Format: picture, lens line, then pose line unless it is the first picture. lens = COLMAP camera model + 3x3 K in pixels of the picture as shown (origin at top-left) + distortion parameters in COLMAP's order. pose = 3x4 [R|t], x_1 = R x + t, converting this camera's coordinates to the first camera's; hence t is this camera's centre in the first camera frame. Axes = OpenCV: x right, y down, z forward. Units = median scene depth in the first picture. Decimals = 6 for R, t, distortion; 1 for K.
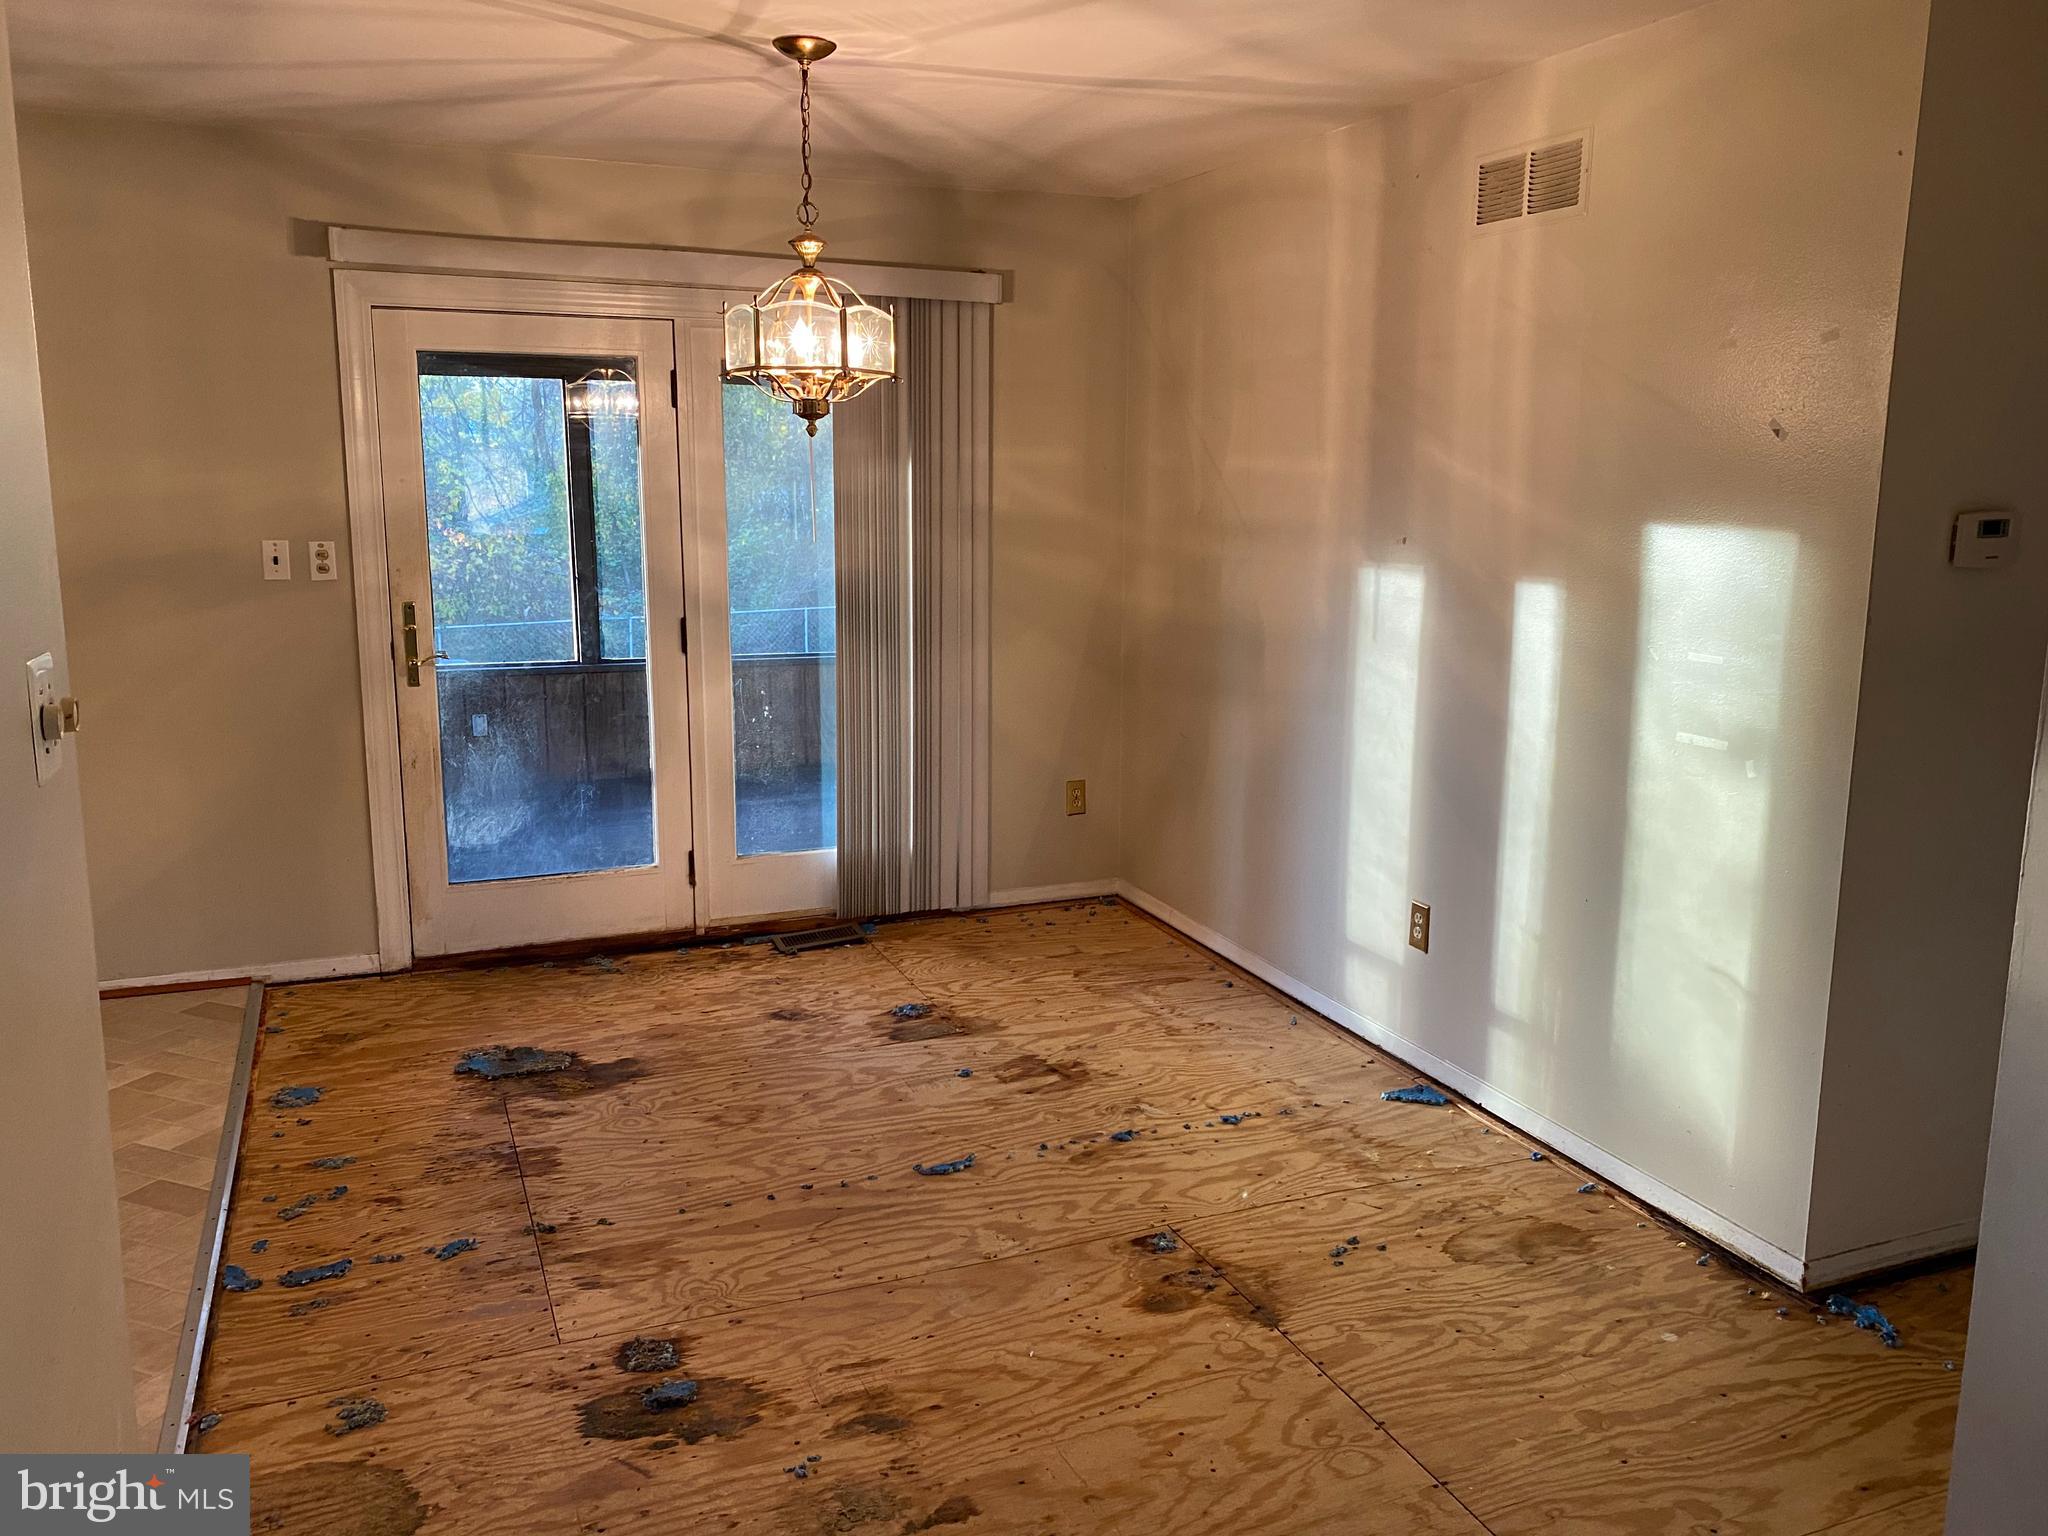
lens RADIAL K [[1558.0, 0, 1019.6], [0, 1558.0, 771.2], [0, 0, 1]] dist [0.039247, -0.049562]
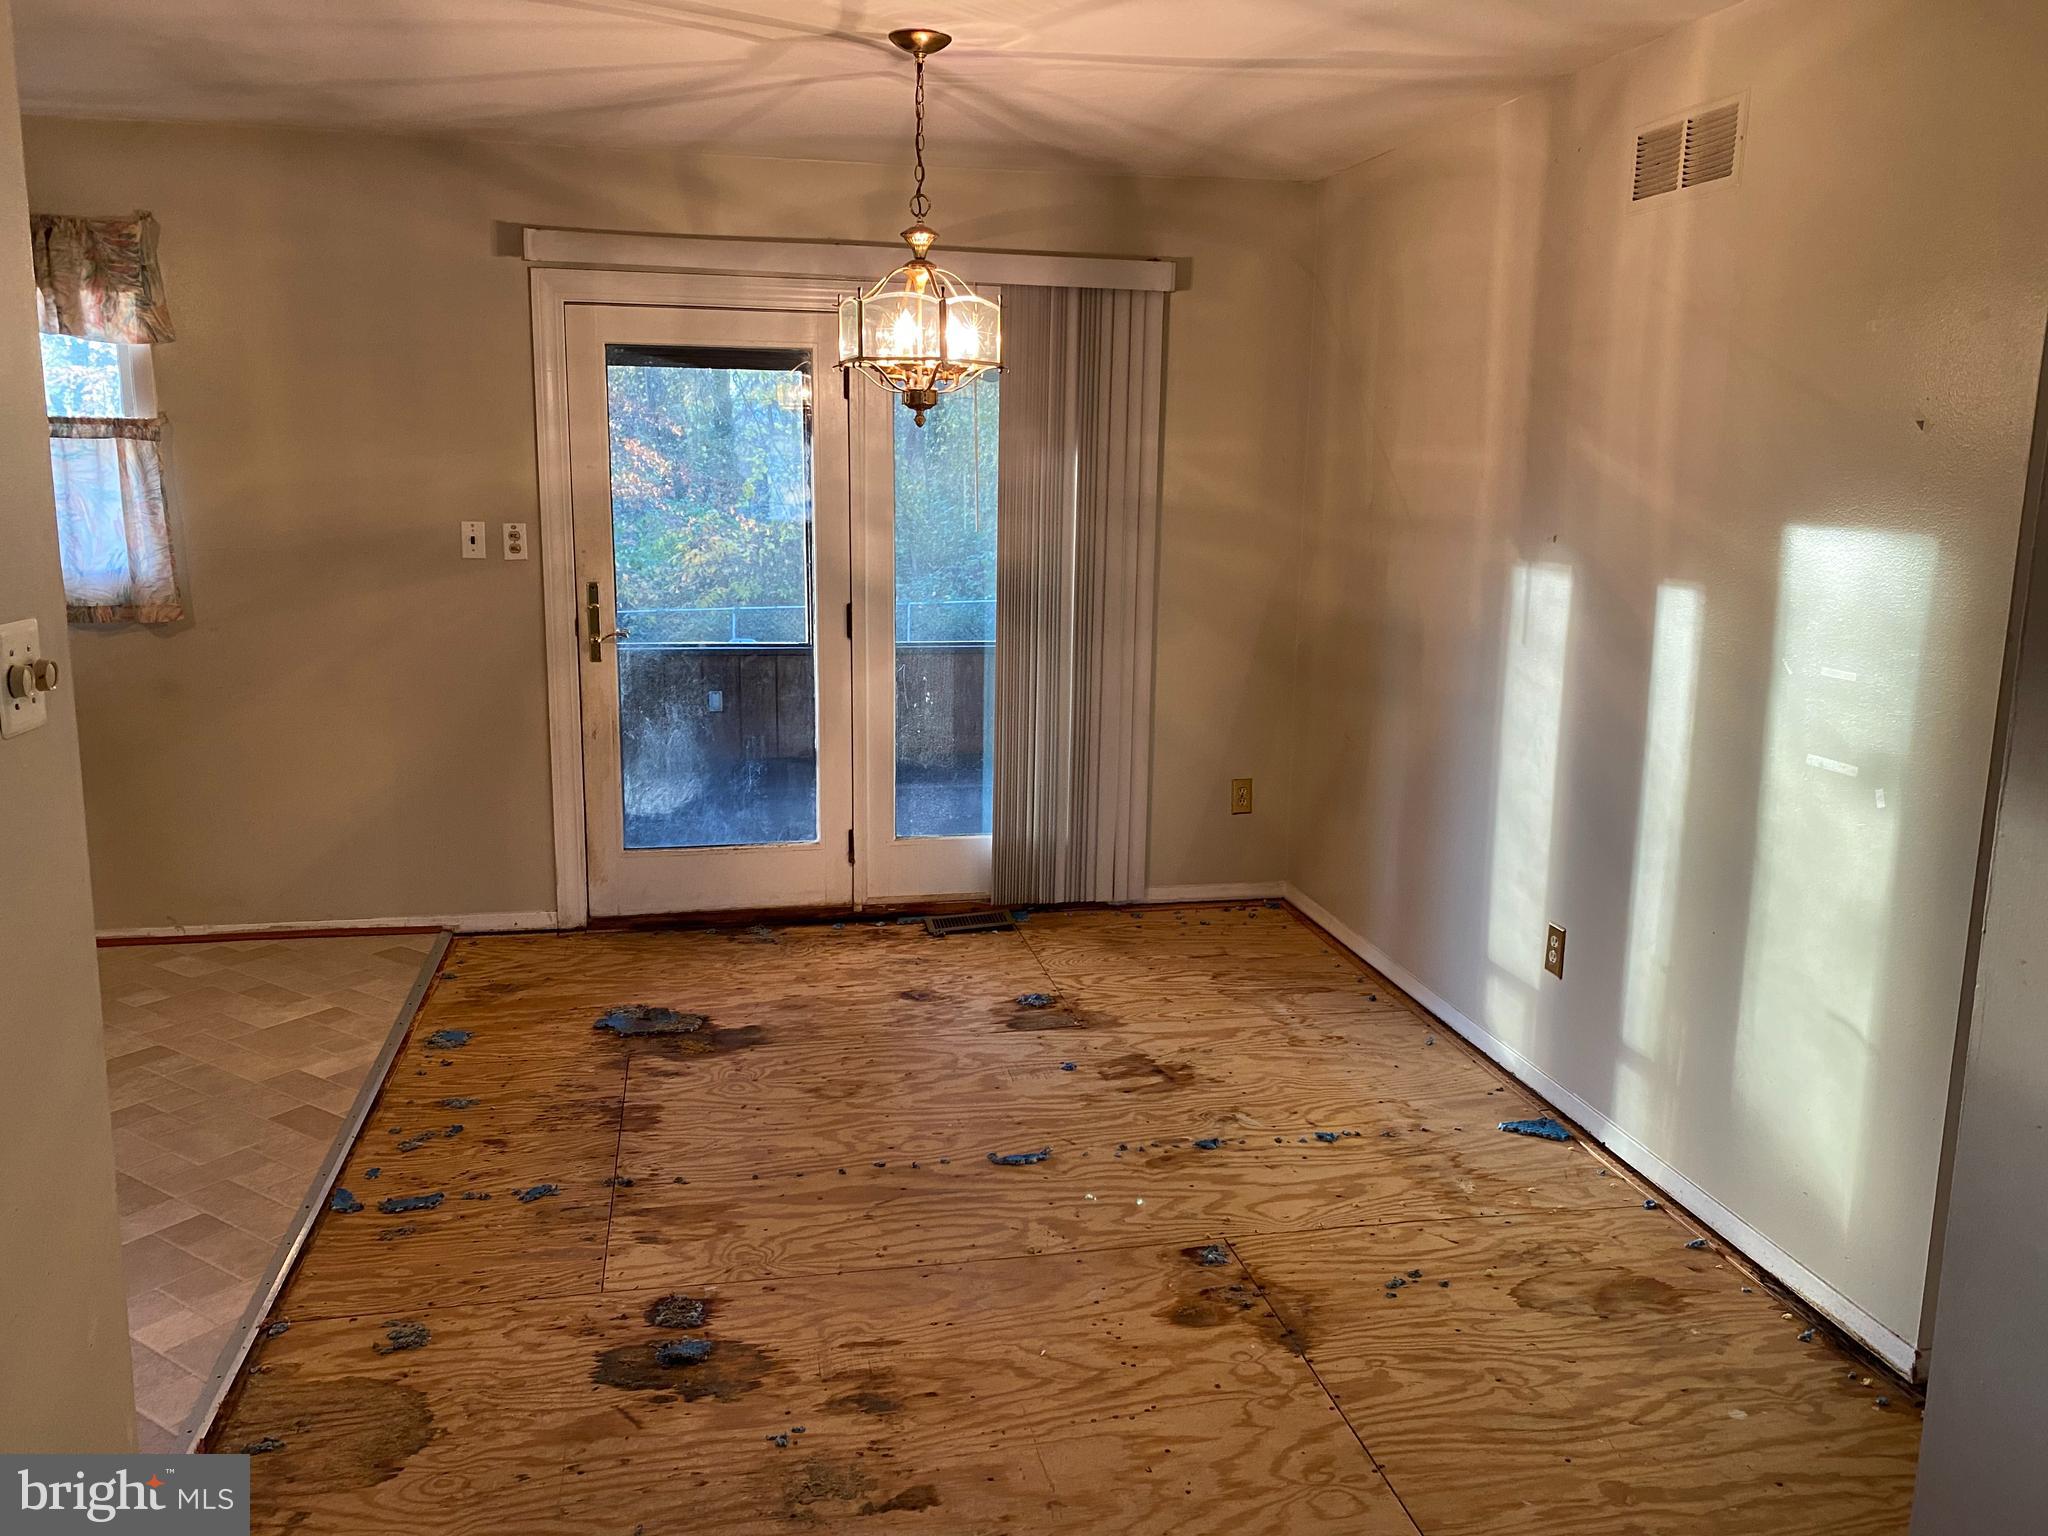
lens RADIAL K [[1558.0, 0, 1036.6], [0, 1558.0, 770.8], [0, 0, 1]] dist [0.039247, -0.049562]
pose [[0.981405, 0.044076, -0.186818, 0.140227], [-0.043002, 0.999027, 0.009799, -0.004600], [0.187068, -0.001583, 0.982346, 0.020630]]
